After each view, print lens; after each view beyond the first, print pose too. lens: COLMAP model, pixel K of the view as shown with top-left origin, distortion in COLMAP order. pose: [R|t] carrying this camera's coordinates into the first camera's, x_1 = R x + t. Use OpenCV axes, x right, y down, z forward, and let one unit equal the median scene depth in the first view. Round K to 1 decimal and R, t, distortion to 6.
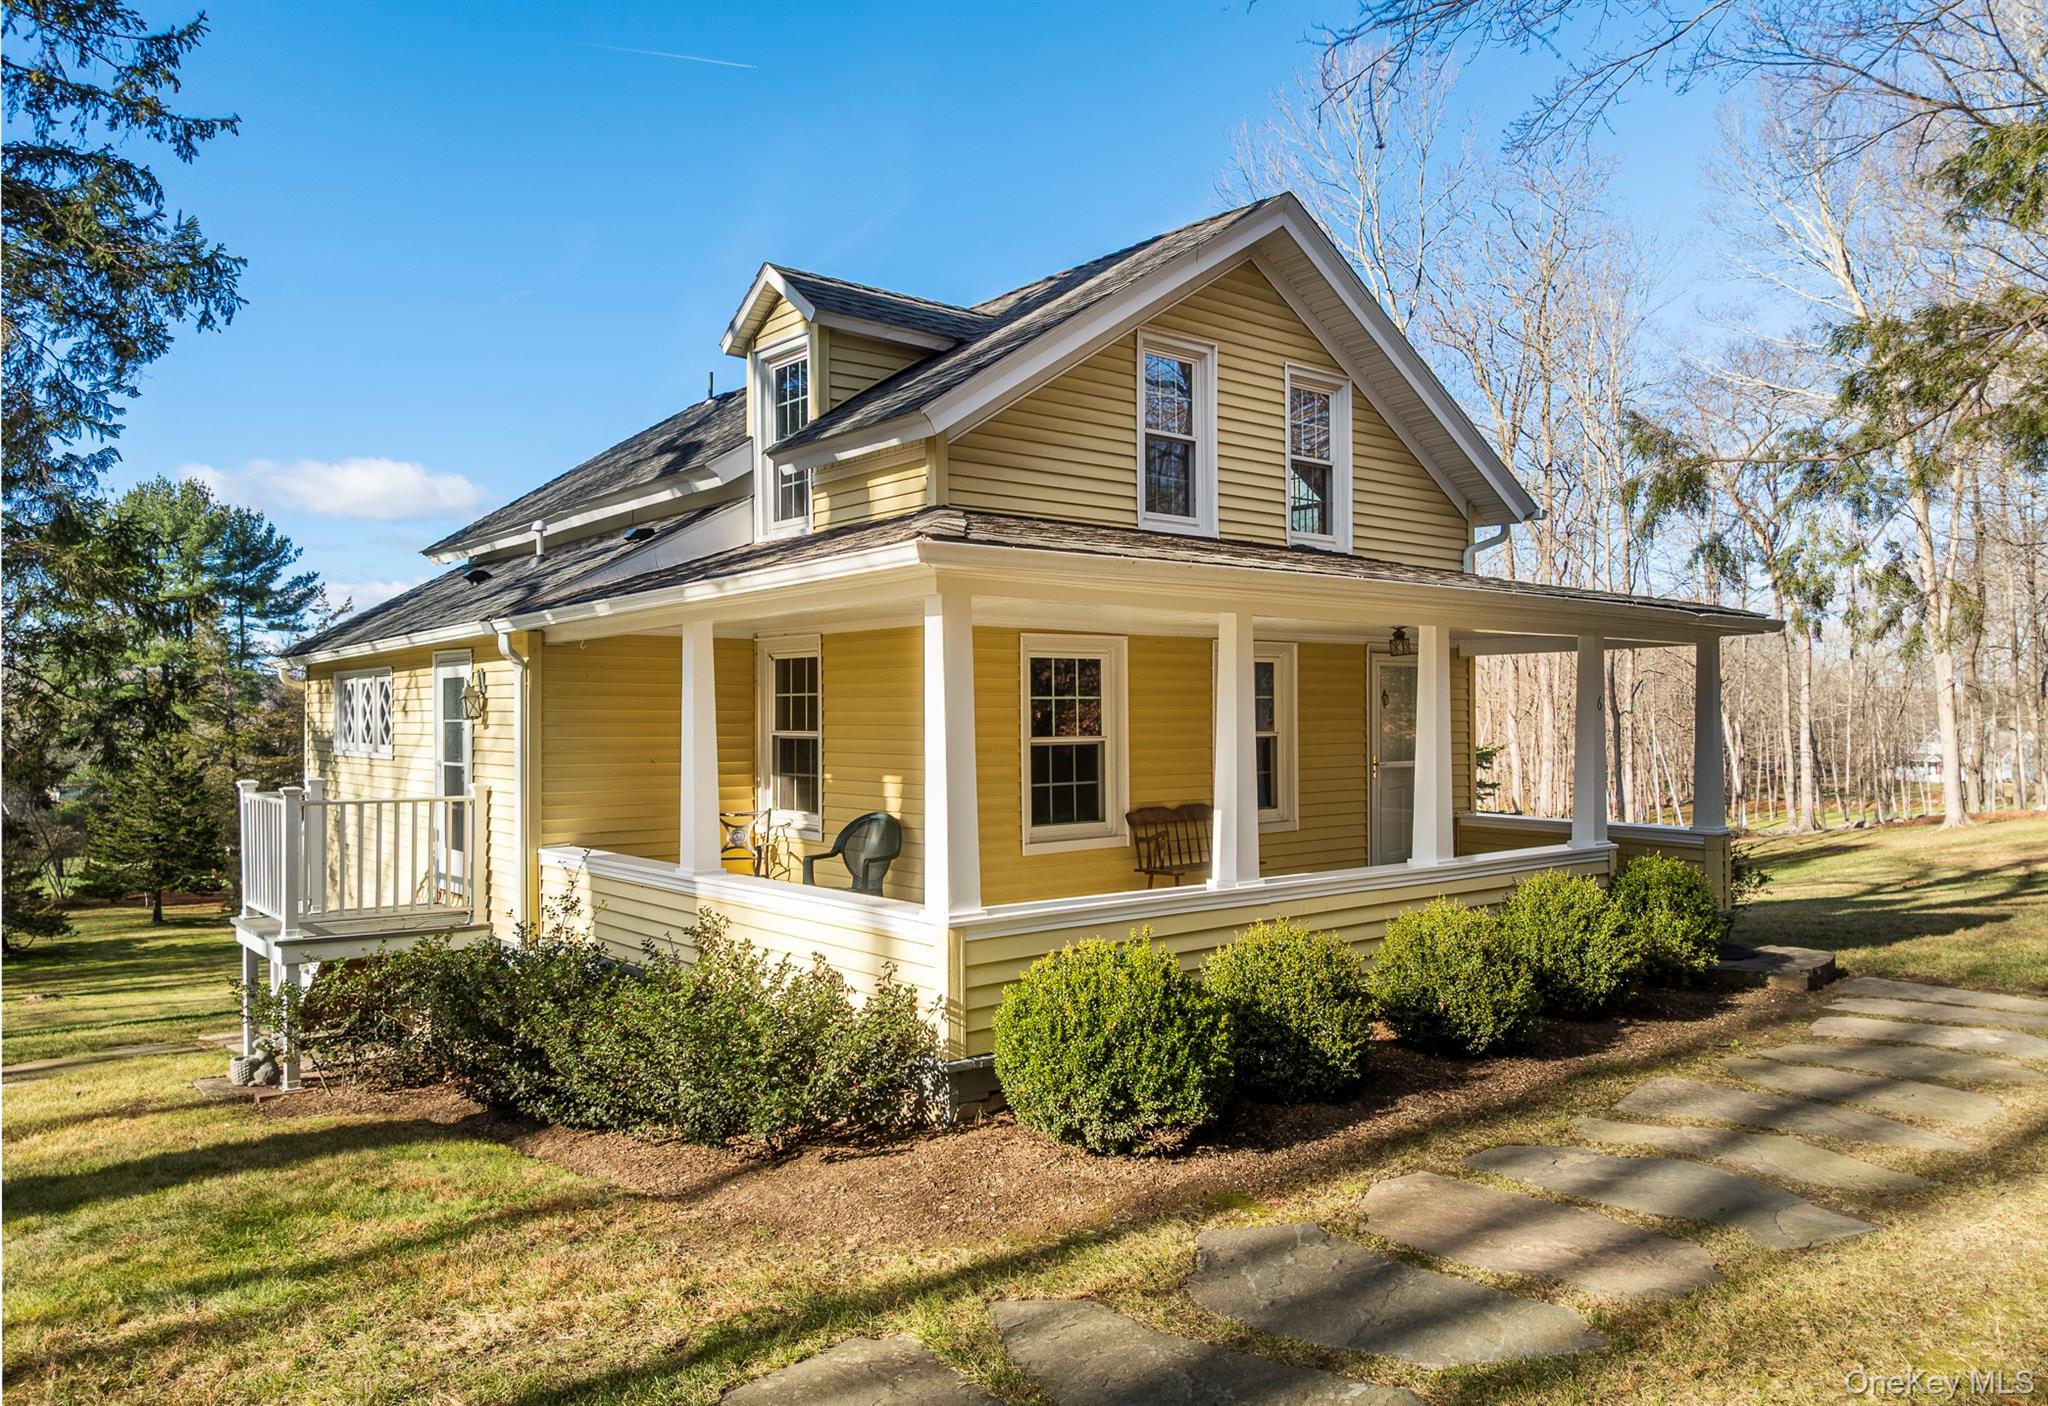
lens RADIAL K [[1433.1, 0, 1018.3], [0, 1433.1, 714.5], [0, 0, 1]] dist [-0.035775, -0.011909]
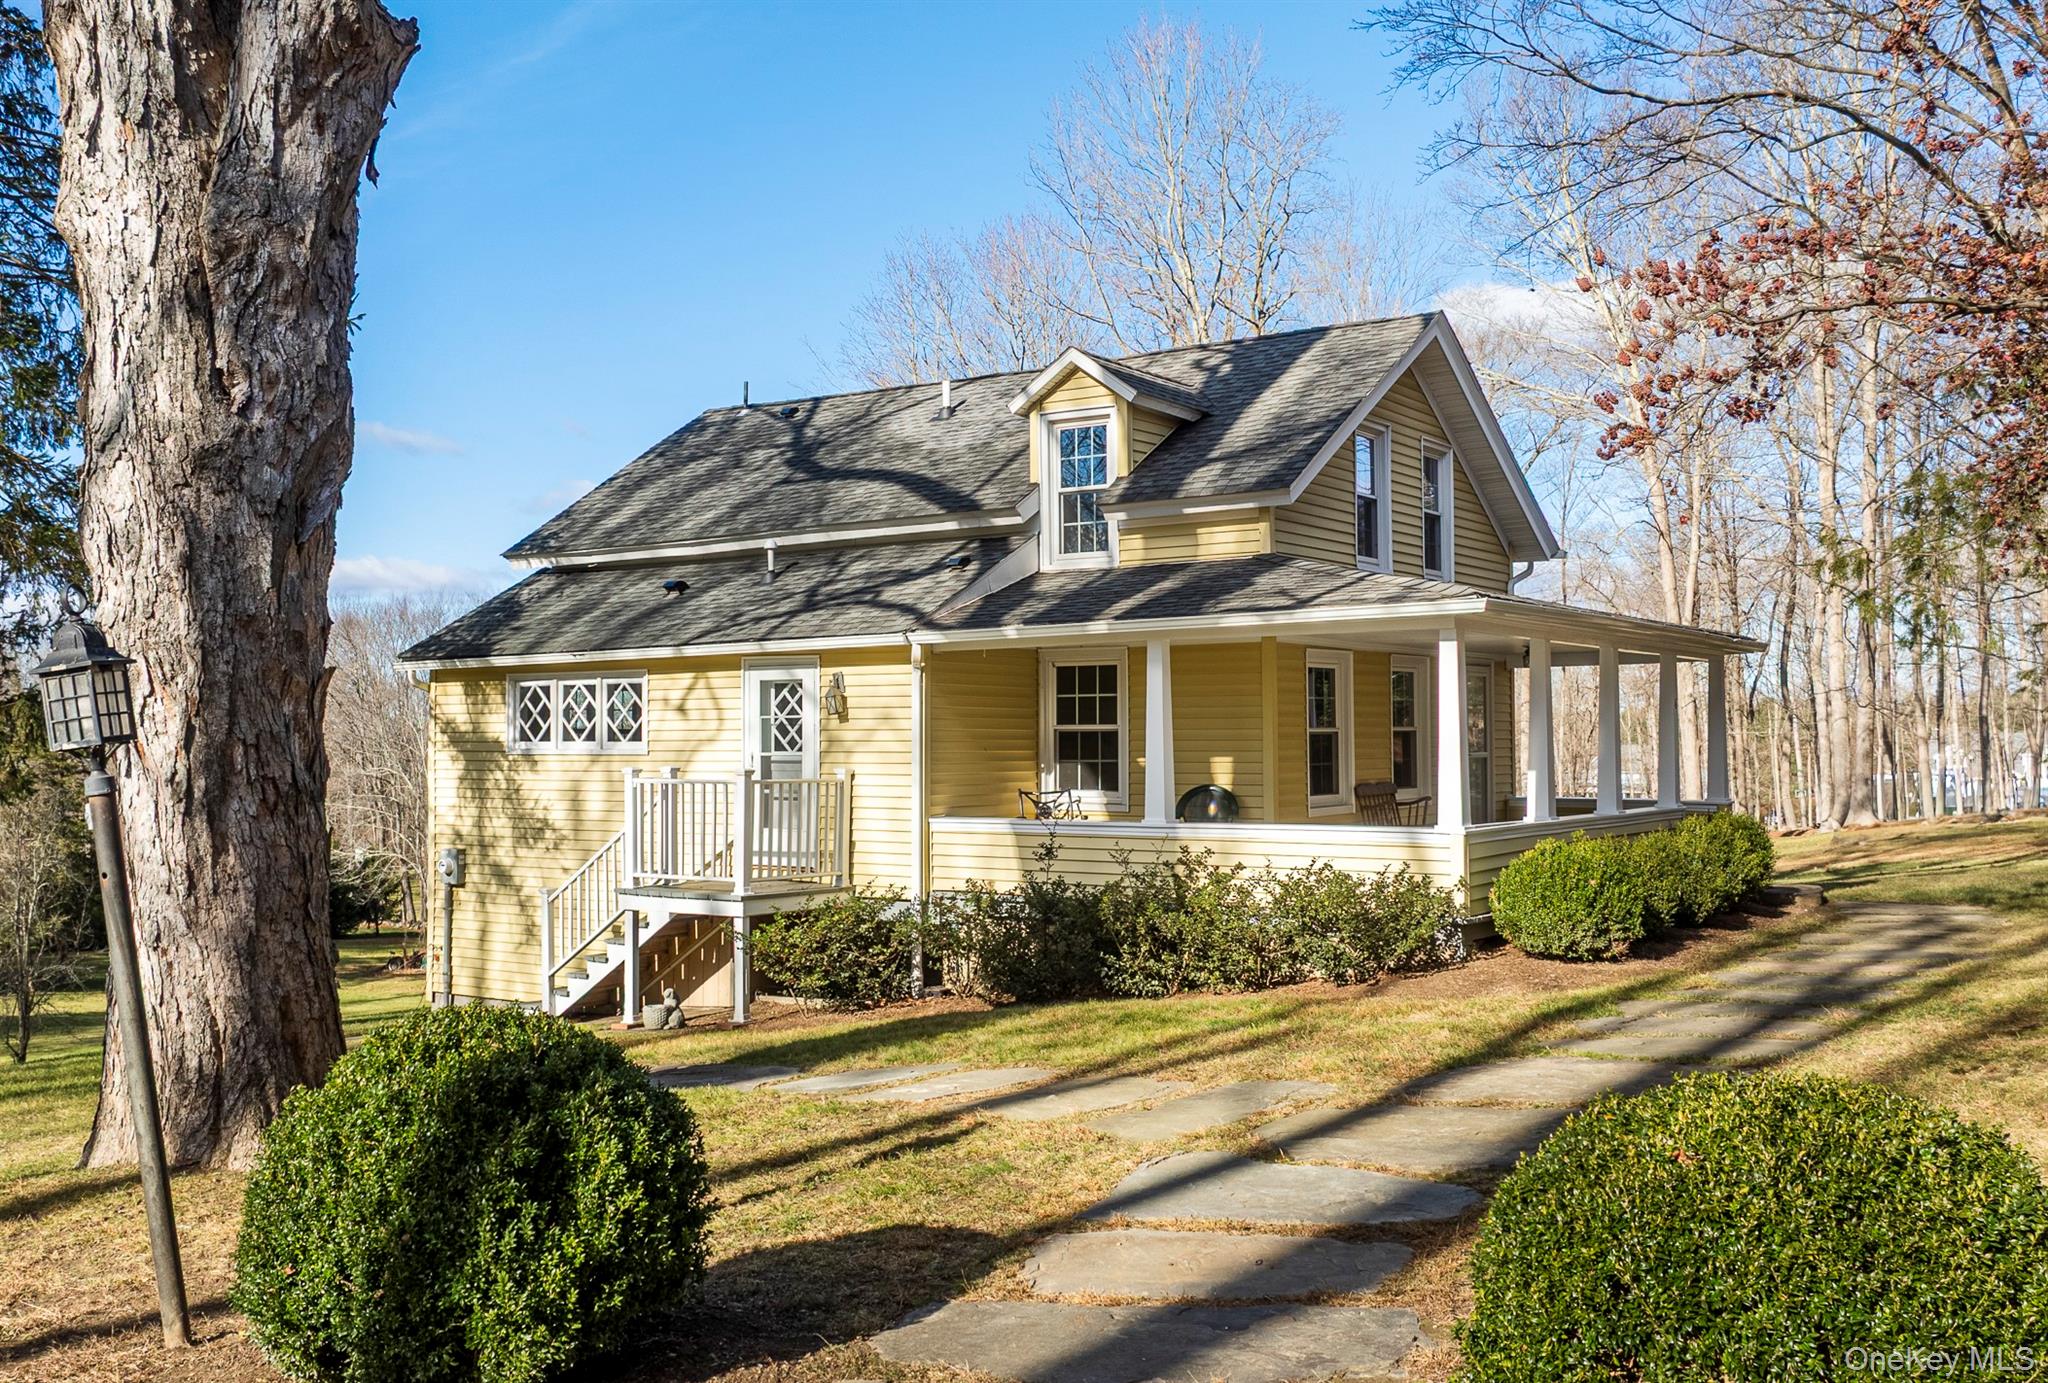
lens RADIAL K [[1912.8, 0, 954.9], [0, 1912.8, 672.2], [0, 0, 1]] dist [-0.033485, 0.000000]
pose [[0.966112, 0.007740, 0.258007, -0.695290], [0.001616, 0.999349, -0.036031, 0.025508], [-0.258118, 0.035227, 0.965471, -0.560138]]
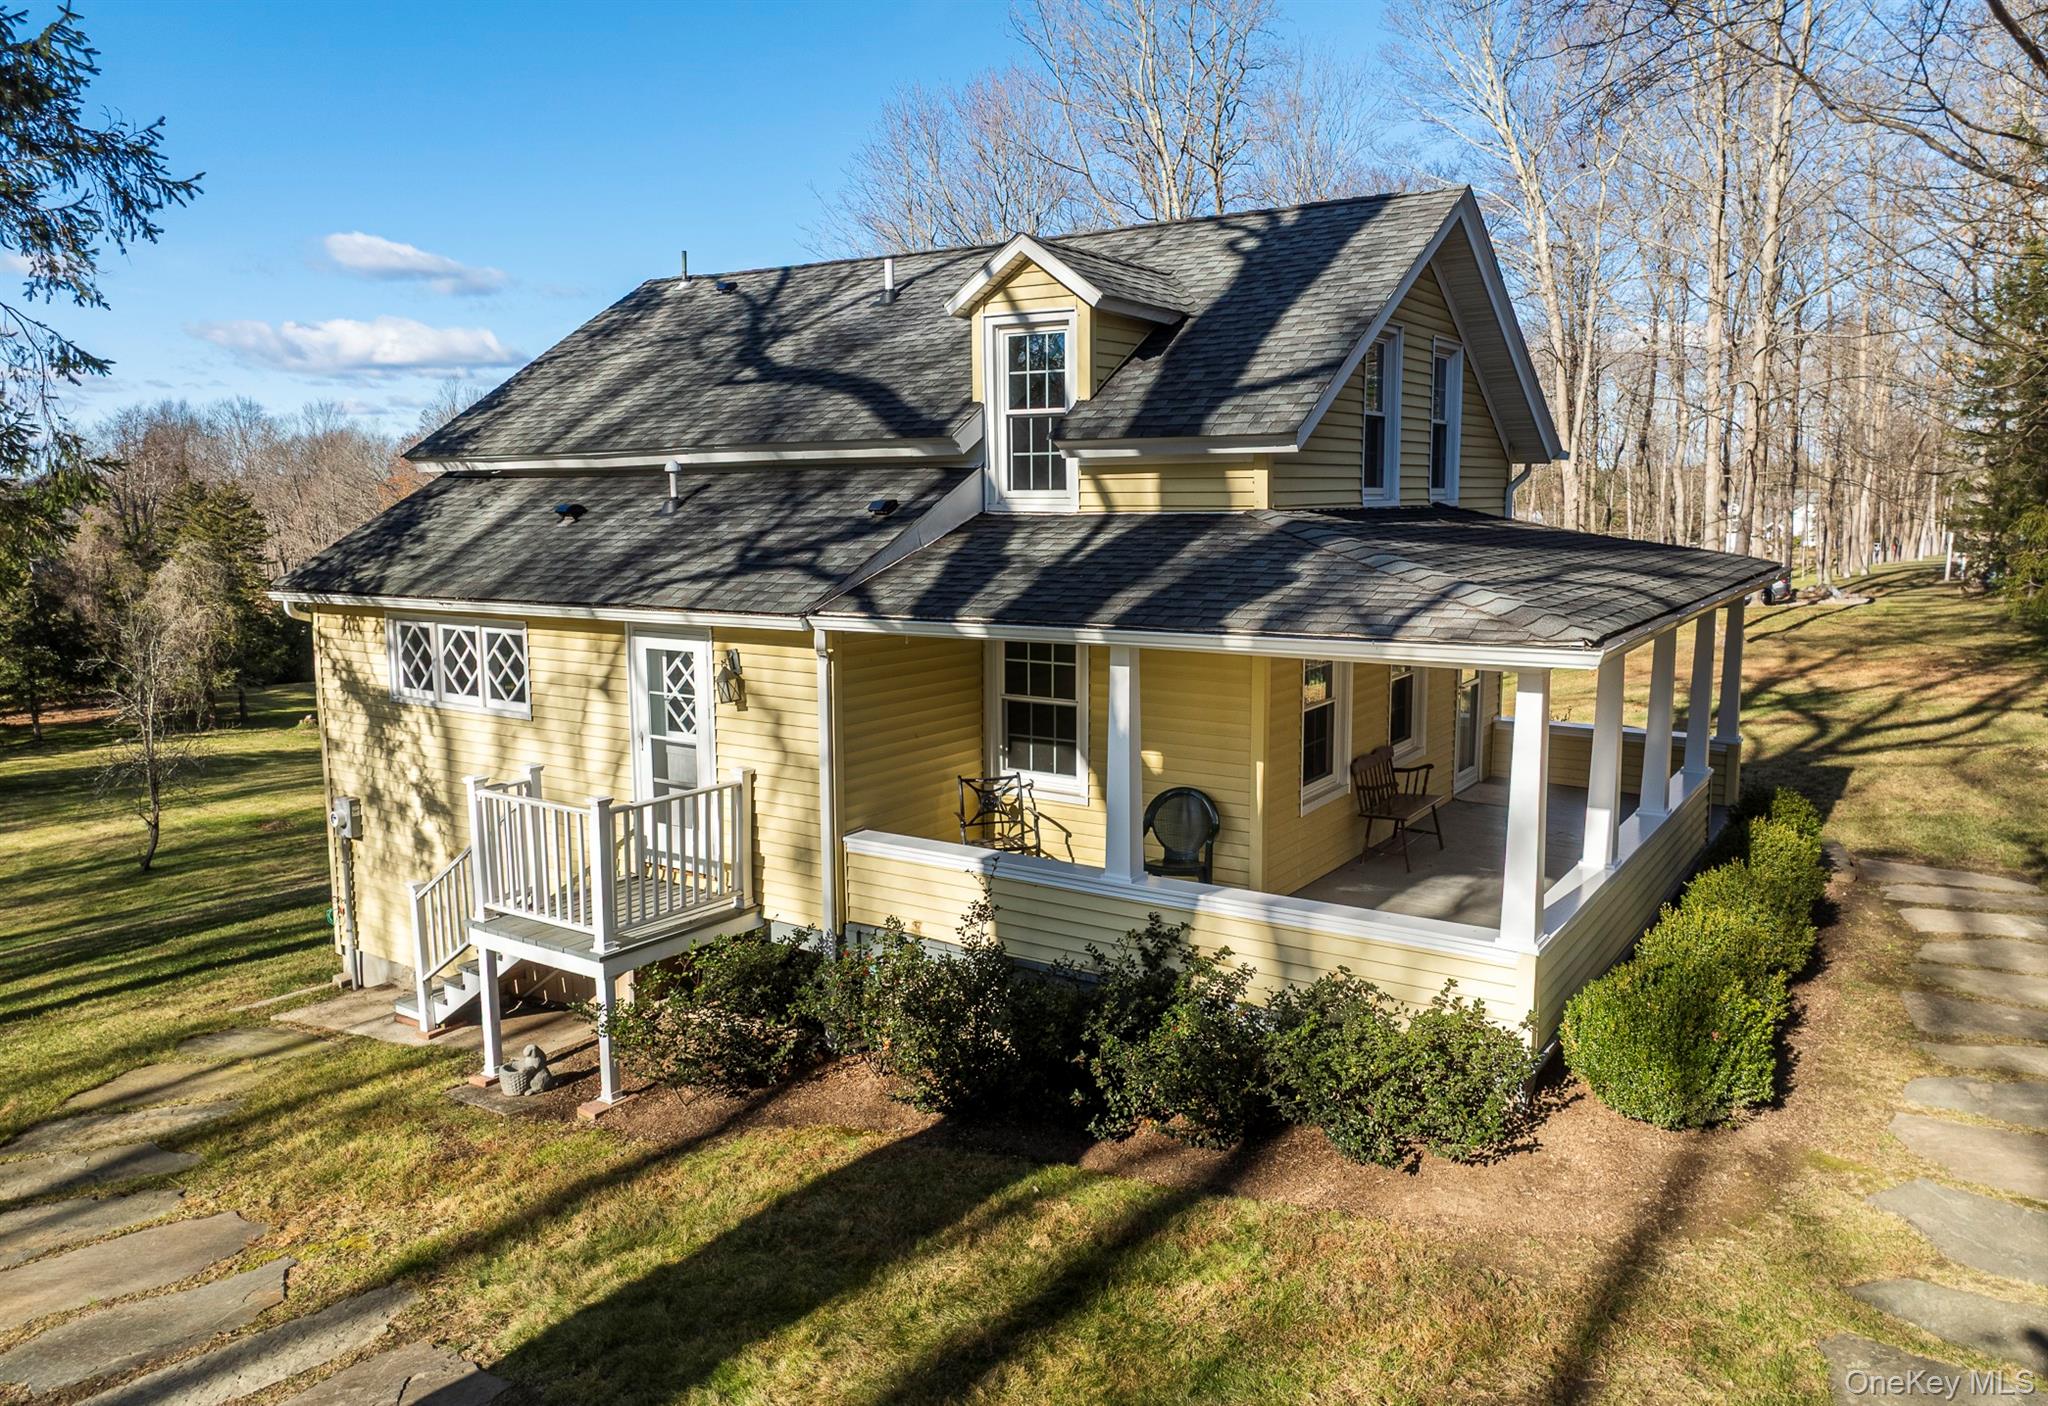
lens RADIAL K [[1433.1, 0, 1021.3], [0, 1433.1, 698.0], [0, 0, 1]] dist [-0.035775, -0.011909]
pose [[0.956922, -0.044419, 0.286929, -0.470431], [0.002752, 0.989571, 0.144017, -0.138633], [-0.290333, -0.137023, 0.947064, 0.023510]]
